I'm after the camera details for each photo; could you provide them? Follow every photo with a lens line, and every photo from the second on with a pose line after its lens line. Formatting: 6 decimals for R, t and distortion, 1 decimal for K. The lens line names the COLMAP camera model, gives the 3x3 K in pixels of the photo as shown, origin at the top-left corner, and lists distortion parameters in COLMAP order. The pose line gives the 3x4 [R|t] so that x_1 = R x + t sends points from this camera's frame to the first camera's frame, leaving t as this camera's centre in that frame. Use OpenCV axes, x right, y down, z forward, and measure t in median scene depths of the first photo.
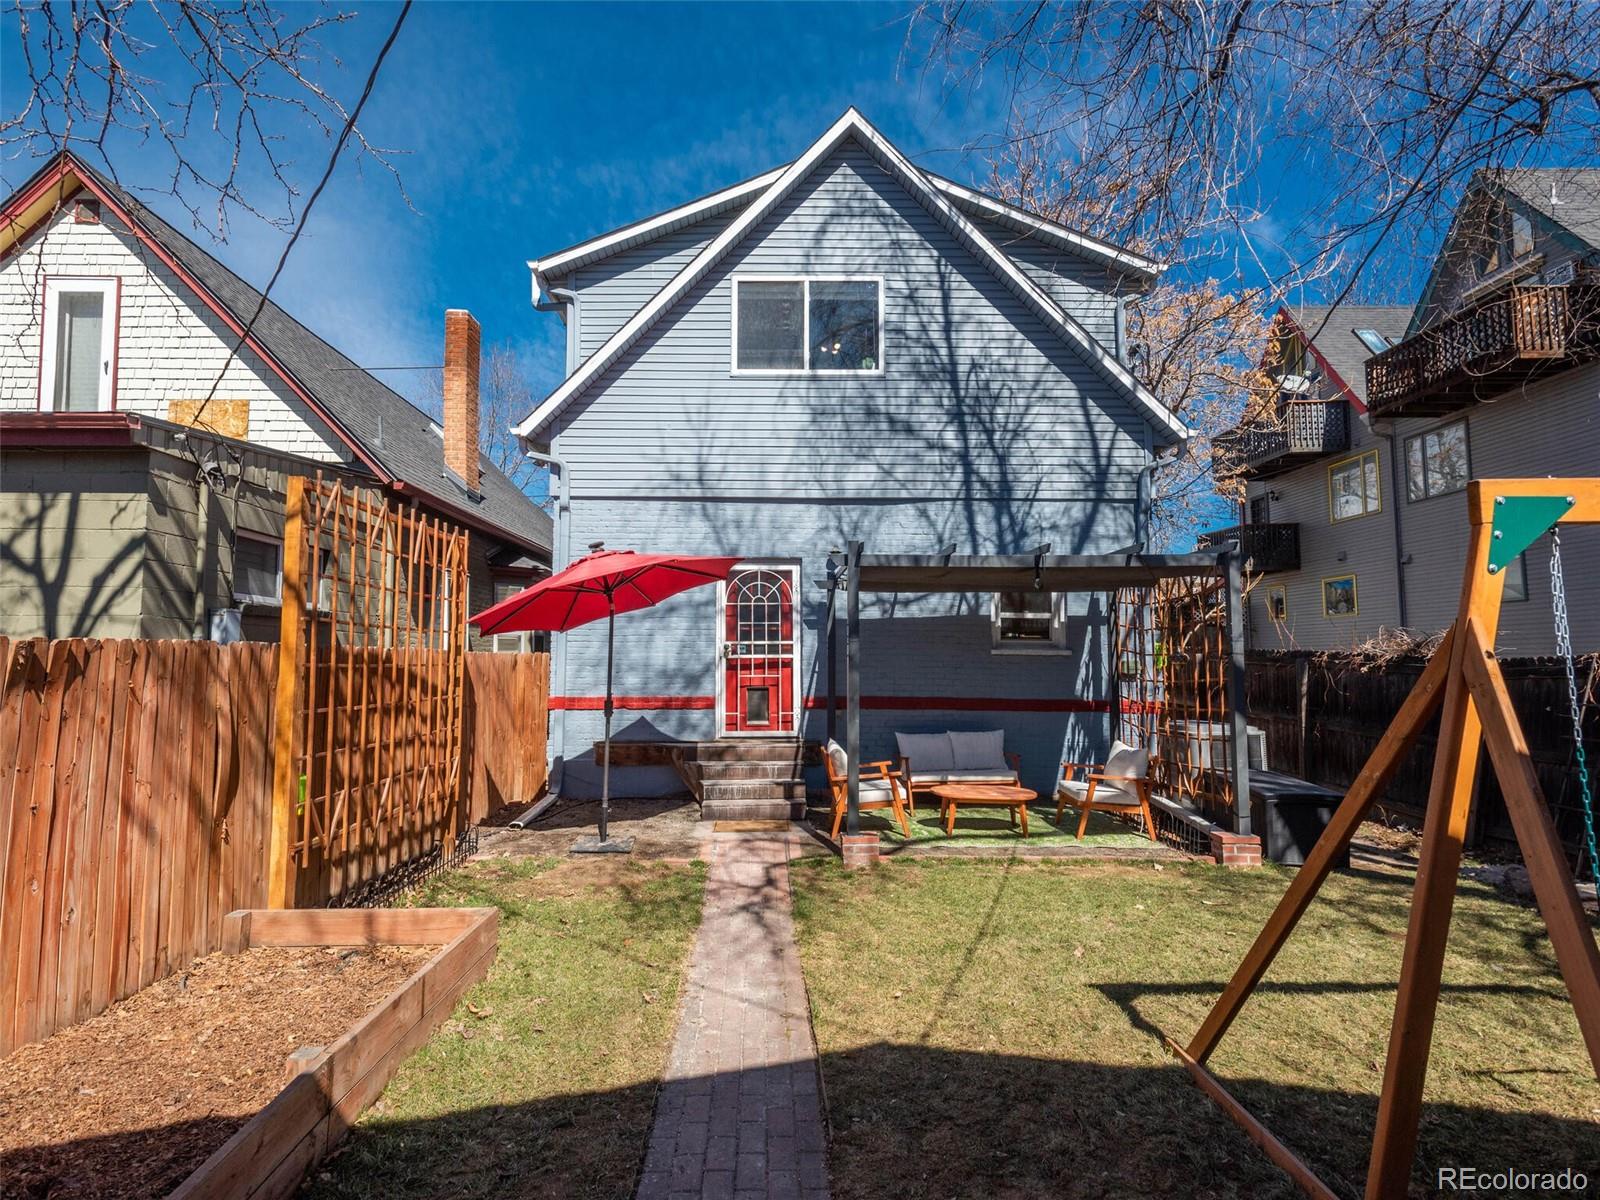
lens RADIAL K [[845.6, 0, 780.6], [0, 845.6, 599.3], [0, 0, 1]] dist [0.017706, 0.000445]
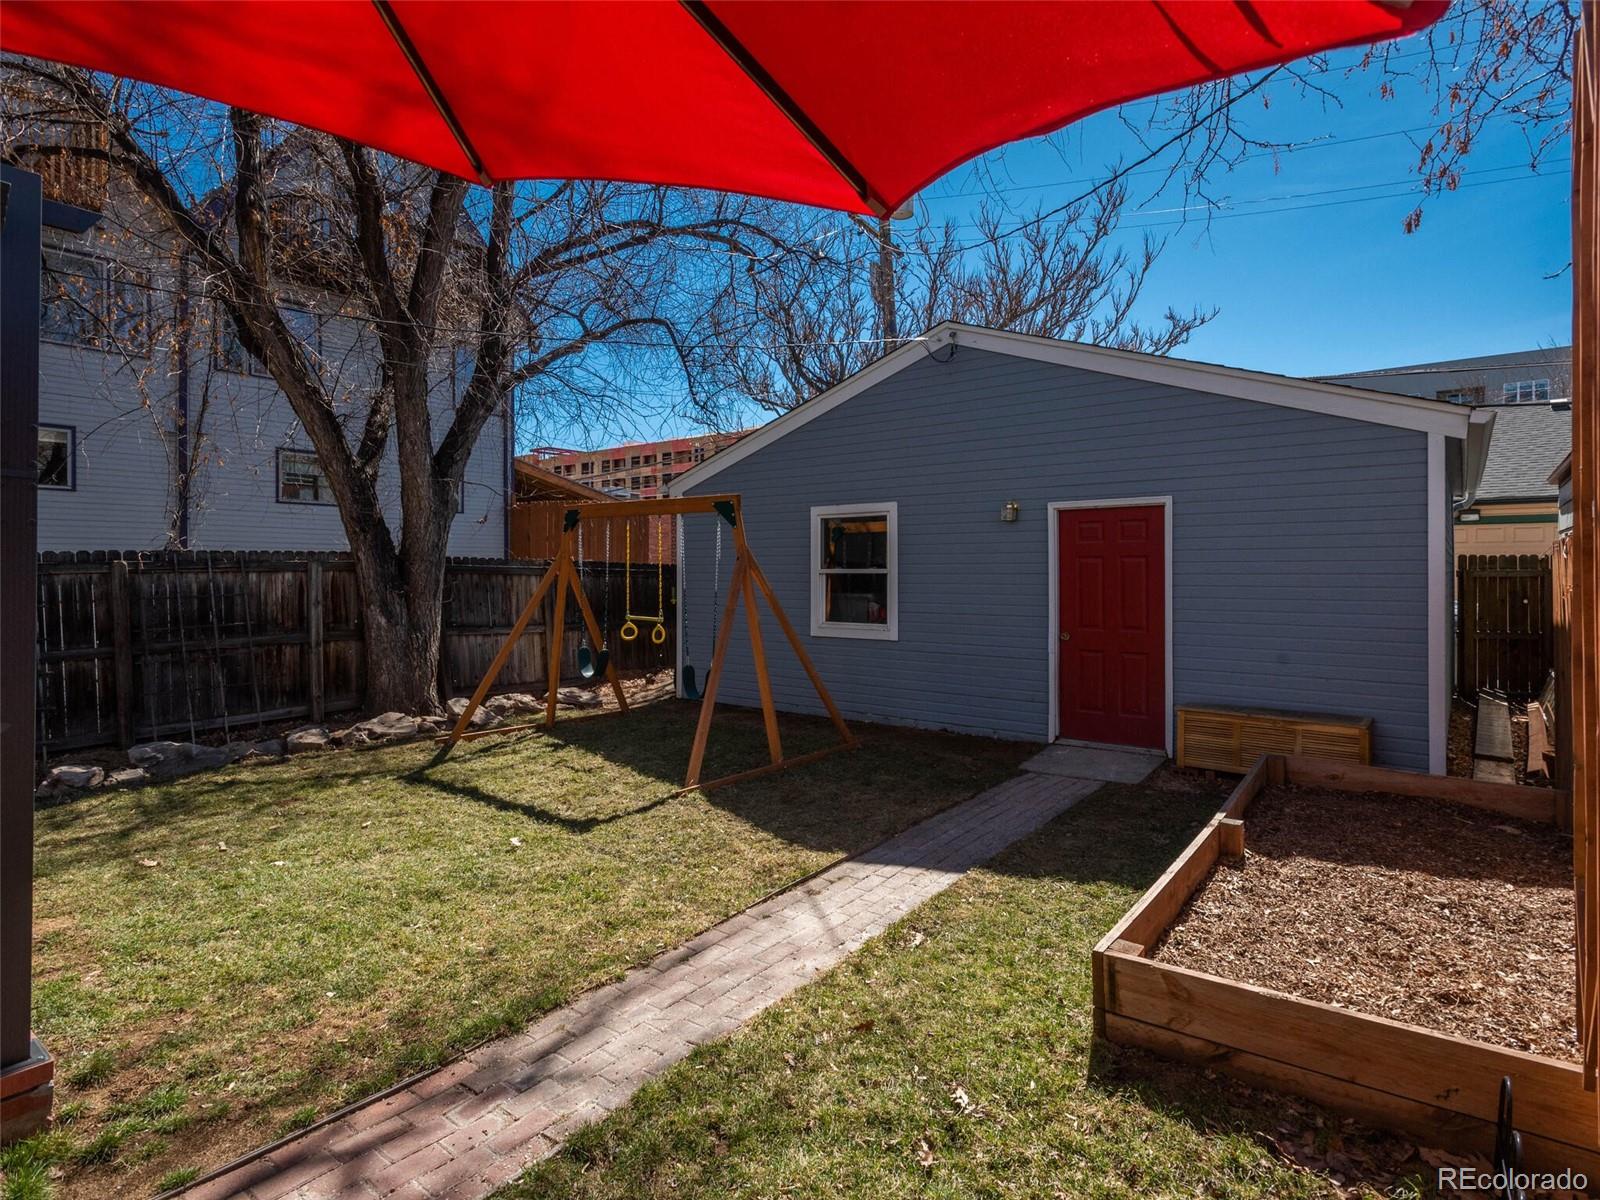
lens RADIAL K [[851.0, 0, 792.5], [0, 851.0, 566.6], [0, 0, 1]] dist [0.016650, -0.000461]
pose [[-0.774054, 0.006632, 0.633085, -0.263000], [-0.042326, 0.997166, -0.062197, 0.064082], [-0.631703, -0.074940, -0.771579, 0.755104]]
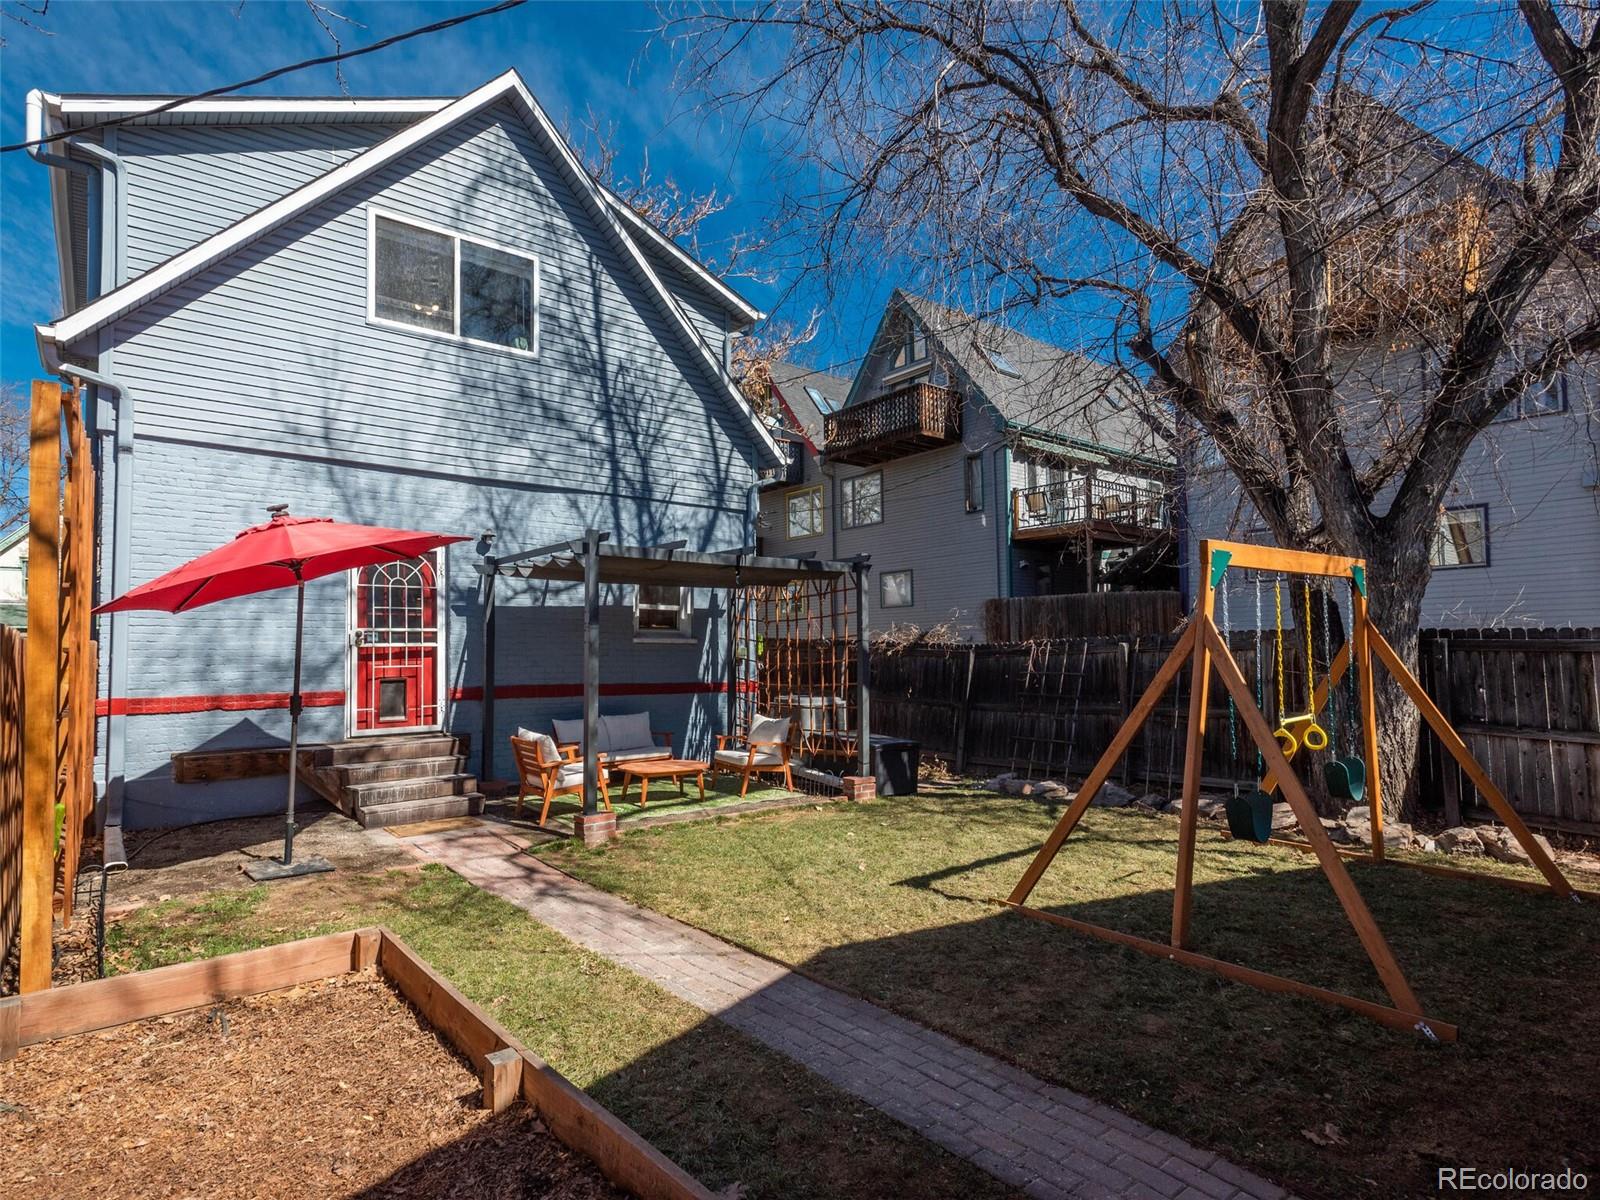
lens RADIAL K [[850.9, 0, 794.2], [0, 850.9, 624.9], [0, 0, 1]] dist [0.011525, -0.000880]
pose [[0.784302, 0.013098, 0.620241, -0.256032], [-0.036455, 0.999023, 0.025001, 0.007995], [-0.619308, -0.042219, 0.784012, 0.027703]]
